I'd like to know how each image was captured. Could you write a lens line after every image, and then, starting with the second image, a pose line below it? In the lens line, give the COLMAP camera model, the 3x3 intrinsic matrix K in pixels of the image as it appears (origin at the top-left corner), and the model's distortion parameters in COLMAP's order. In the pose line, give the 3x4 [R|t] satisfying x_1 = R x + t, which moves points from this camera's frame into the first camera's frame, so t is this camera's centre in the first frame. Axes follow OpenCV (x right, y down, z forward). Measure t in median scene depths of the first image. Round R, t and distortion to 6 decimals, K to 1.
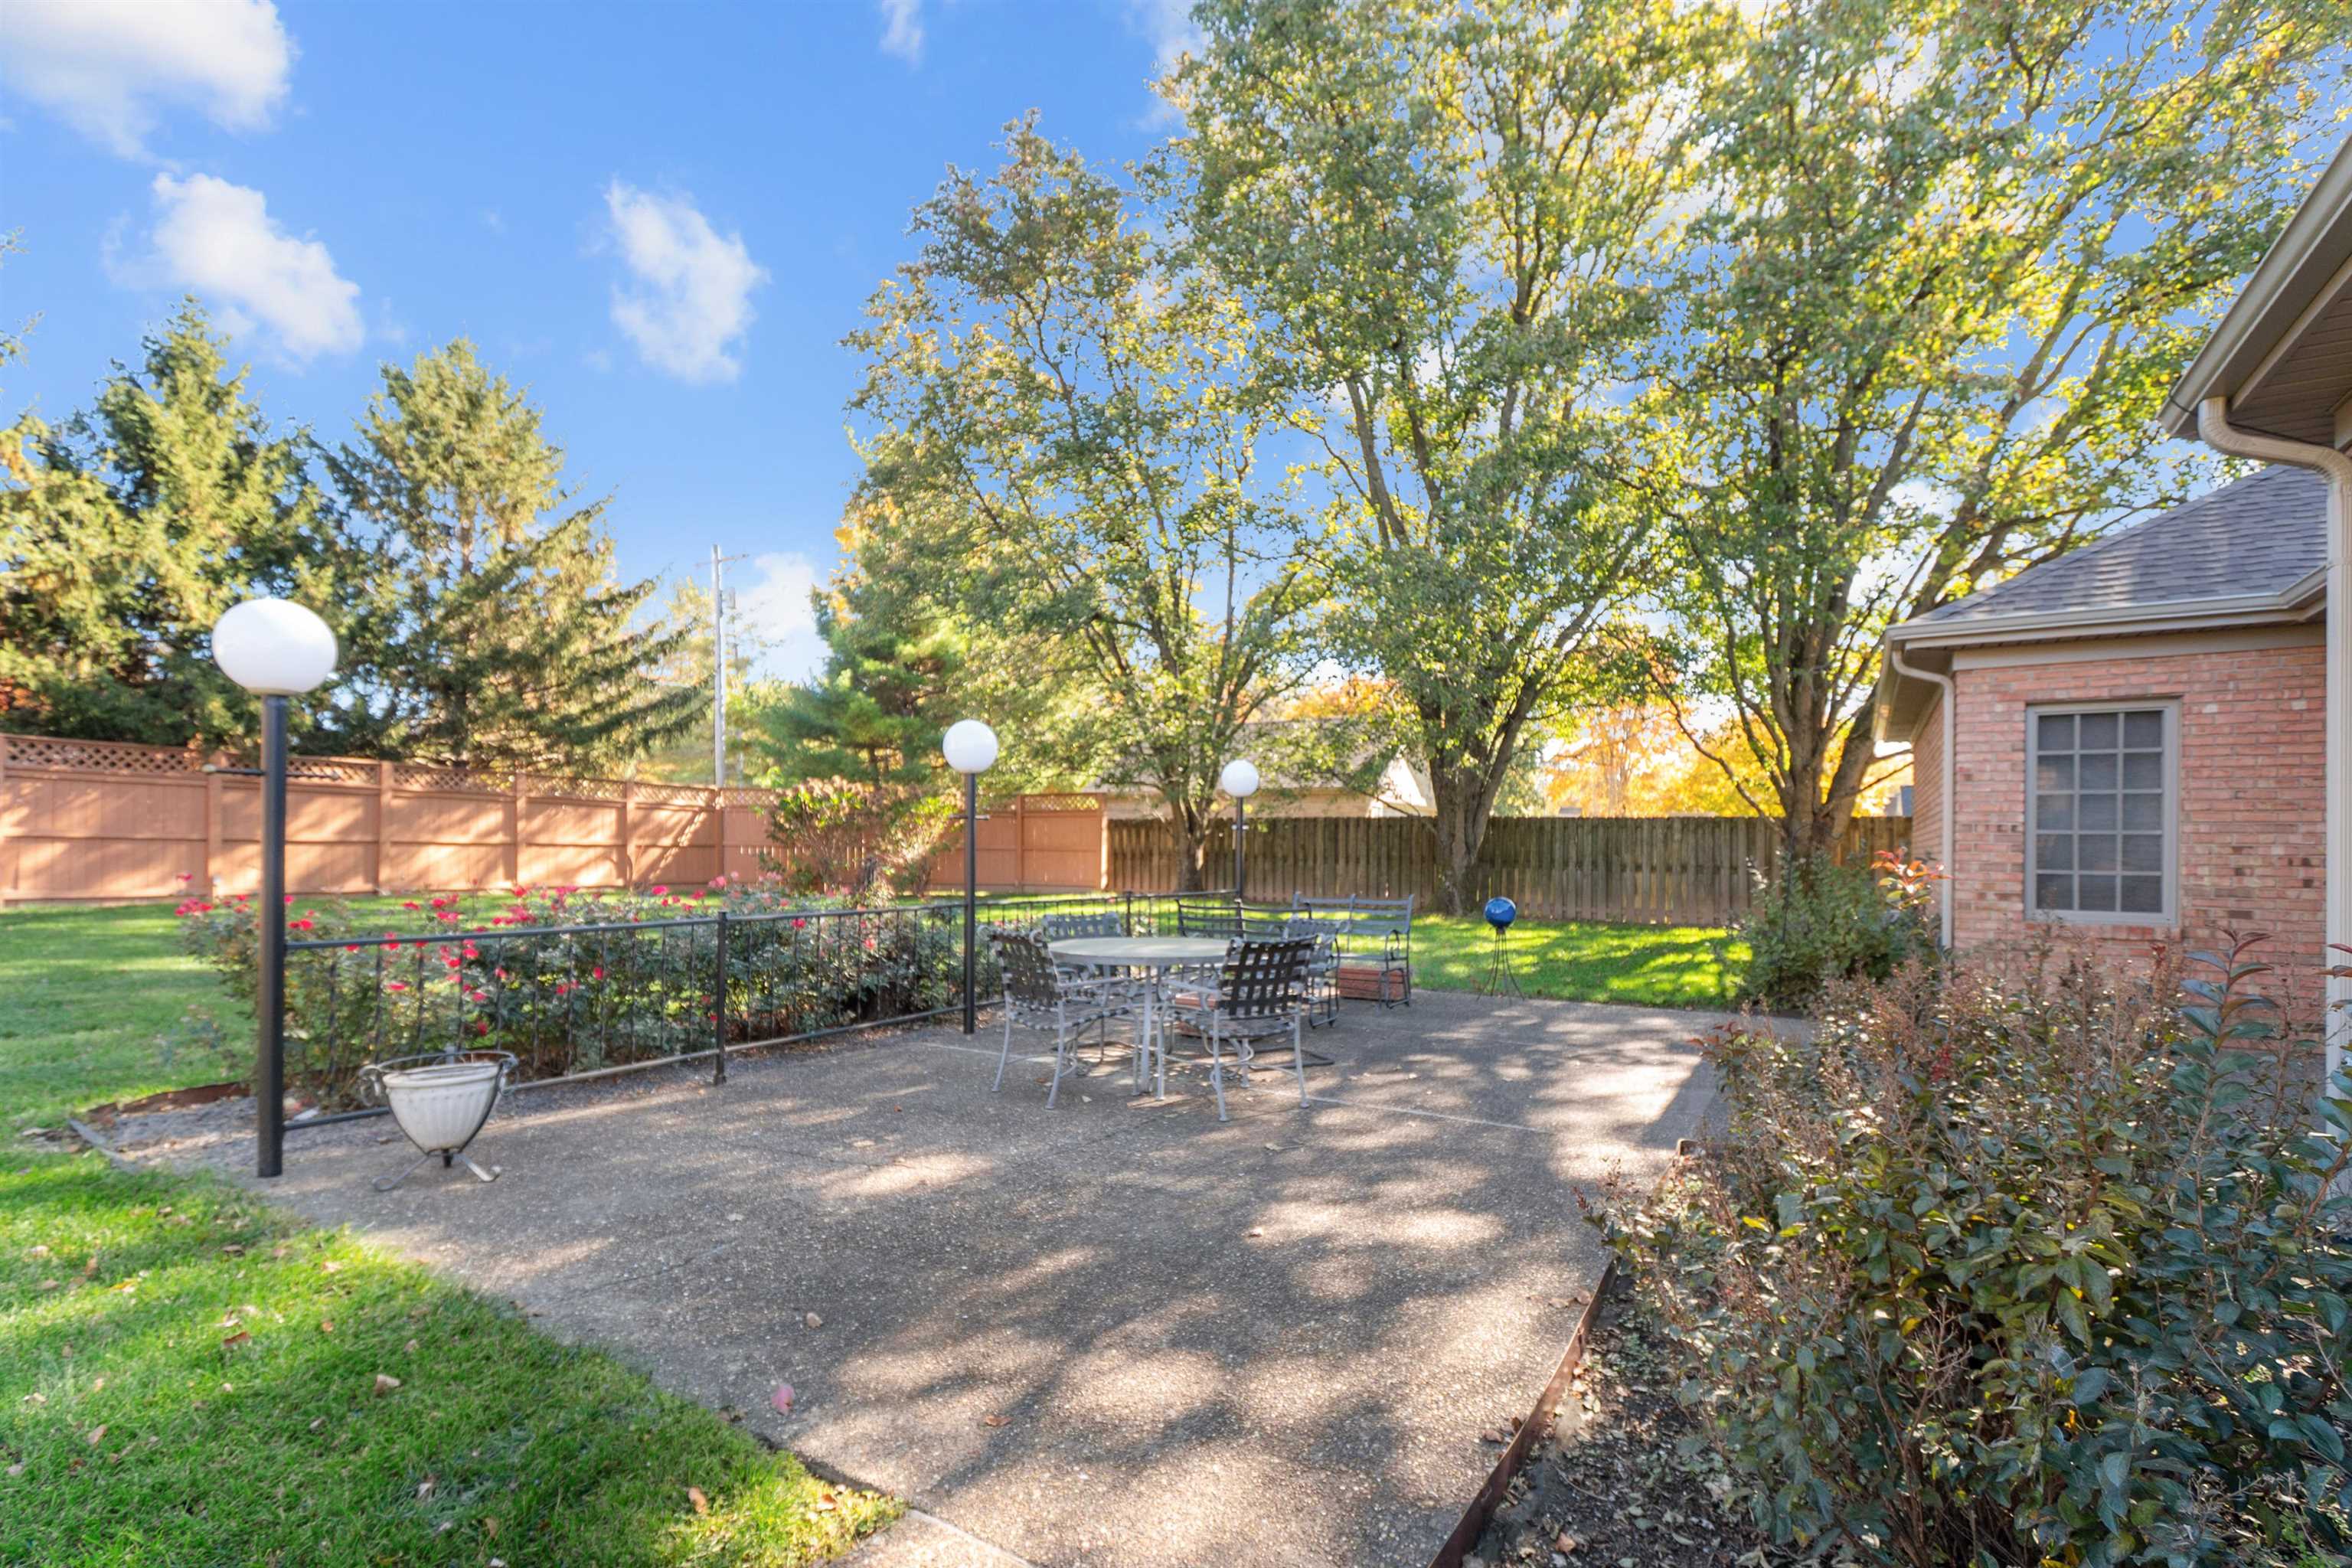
lens RADIAL K [[1081.2, 0, 1185.1], [0, 1081.2, 860.9], [0, 0, 1]] dist [0.001696, -0.000281]
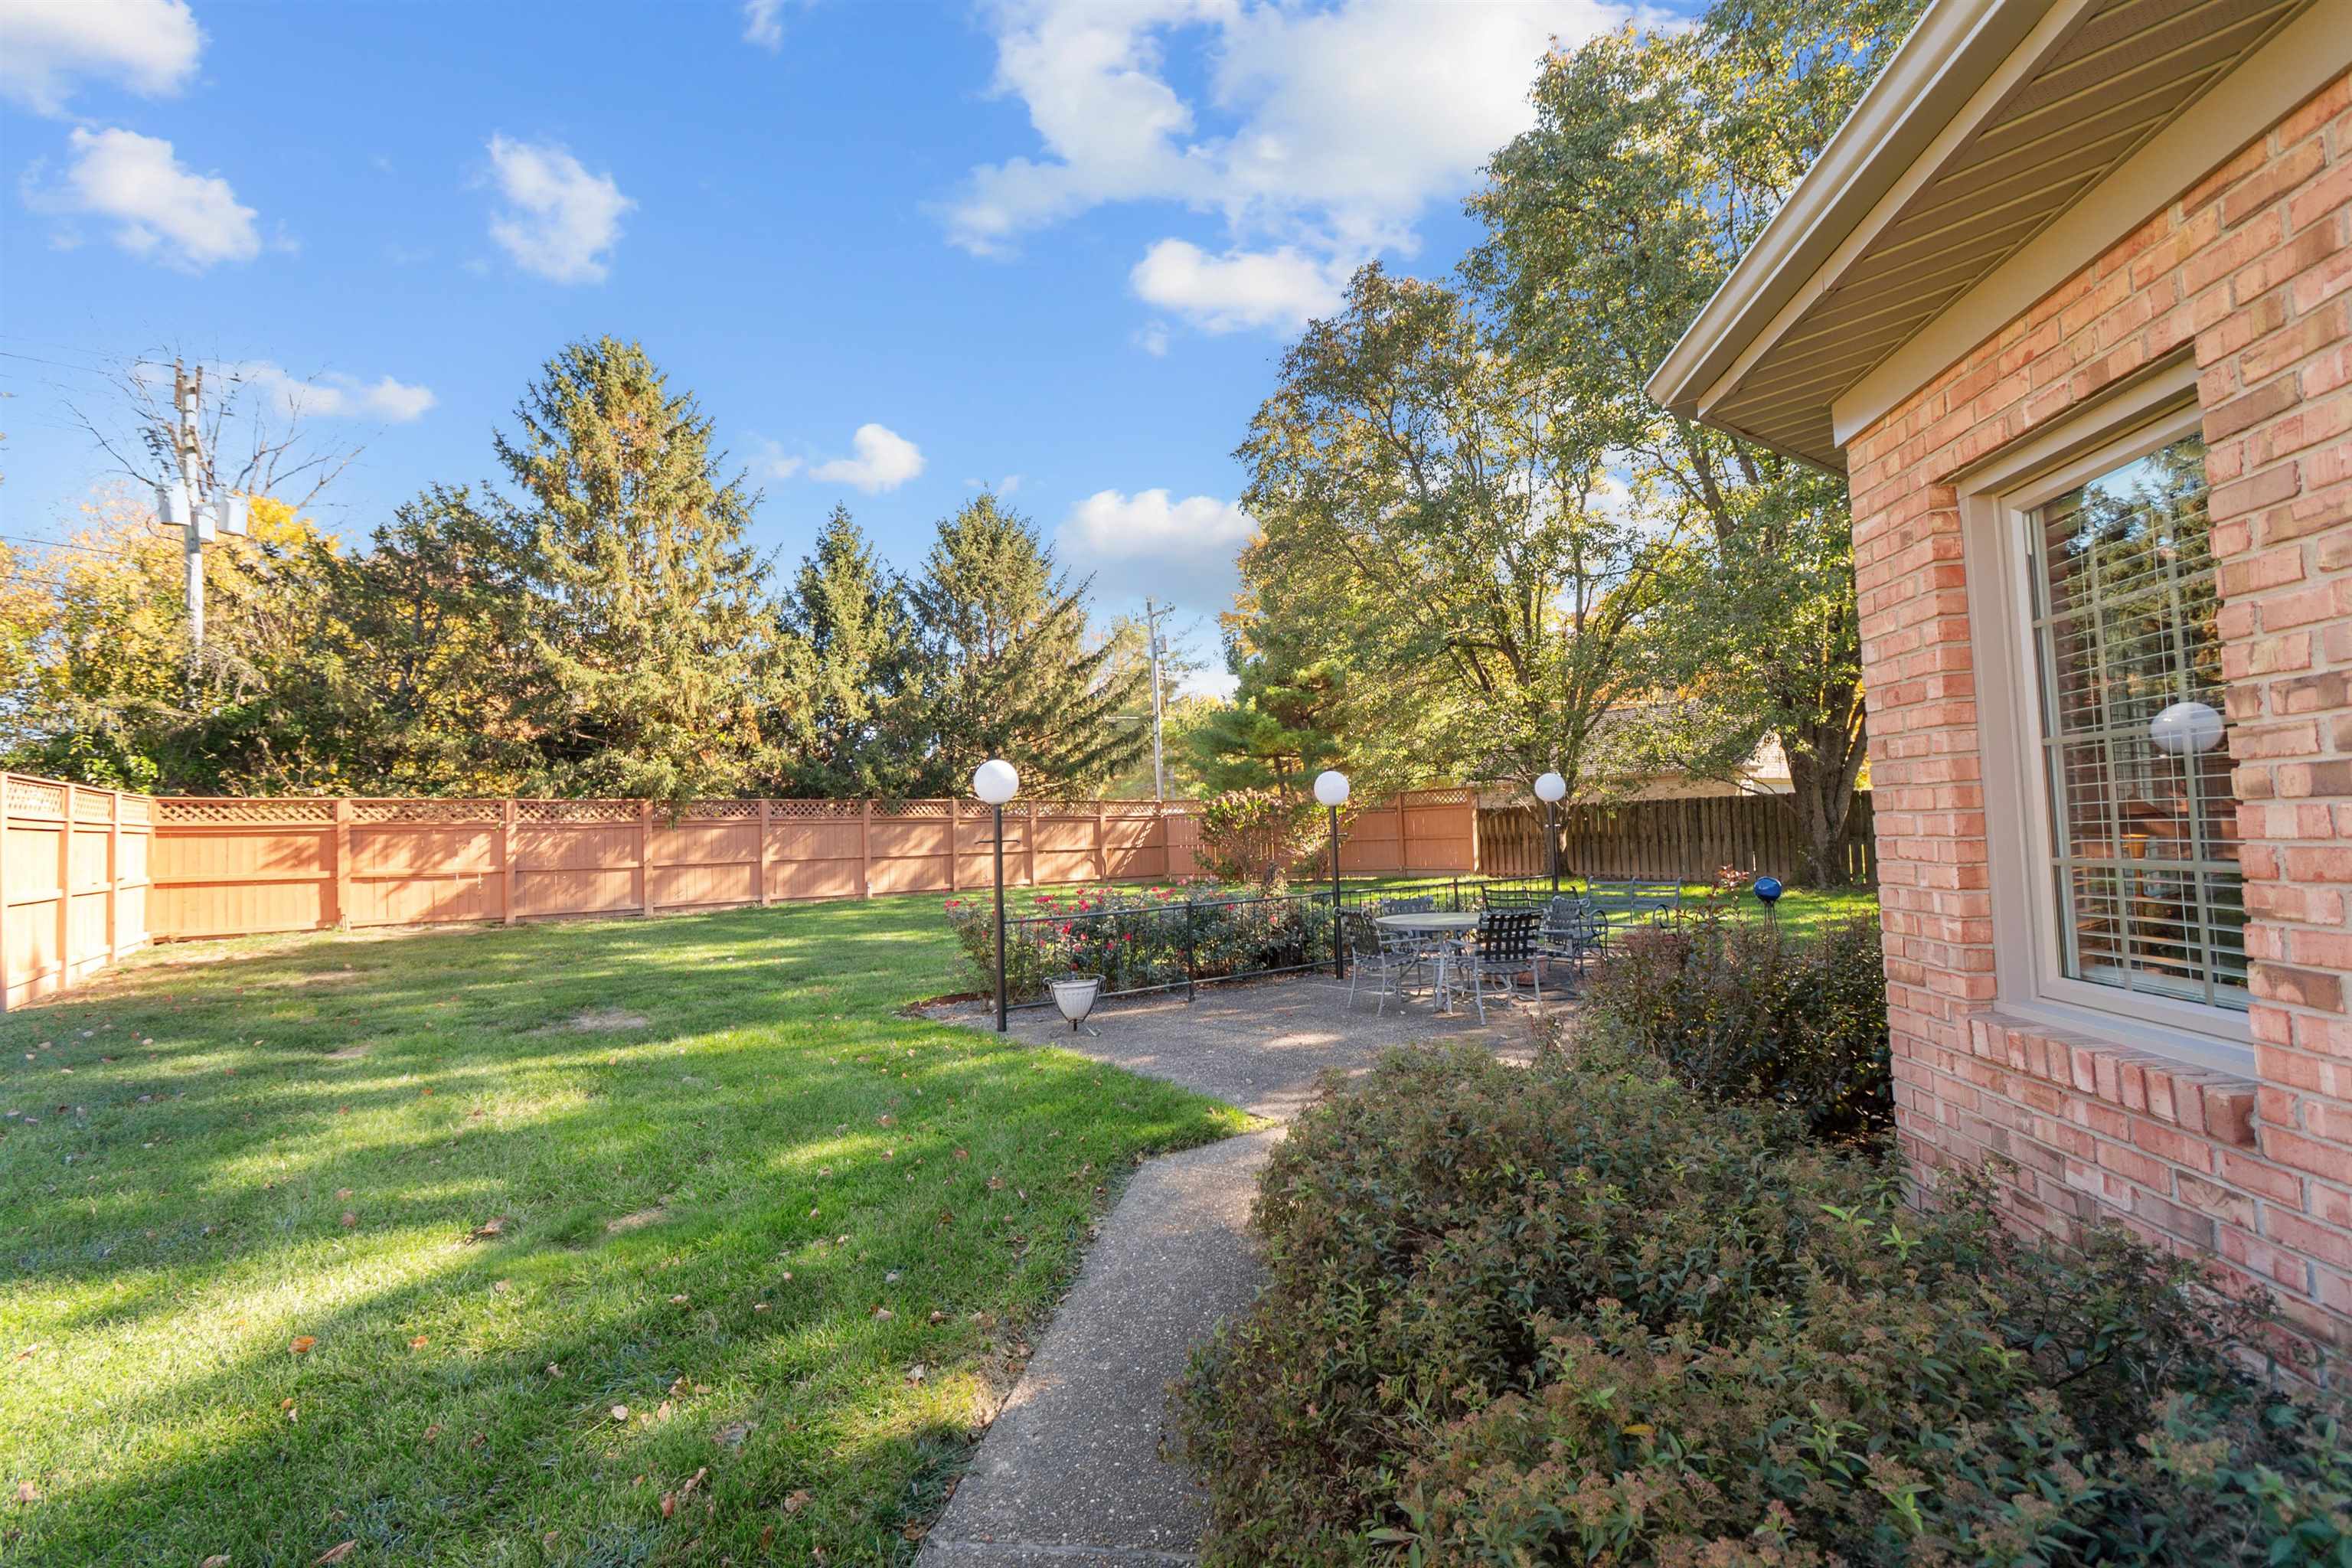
lens RADIAL K [[1043.3, 0, 1176.0], [0, 1043.3, 784.0], [0, 0, 1]] dist [0.001651, -0.000012]
pose [[0.926128, -0.059099, -0.372551, 0.055483], [0.038220, 0.997269, -0.063189, -0.010642], [0.375268, 0.044283, 0.925858, -0.168021]]
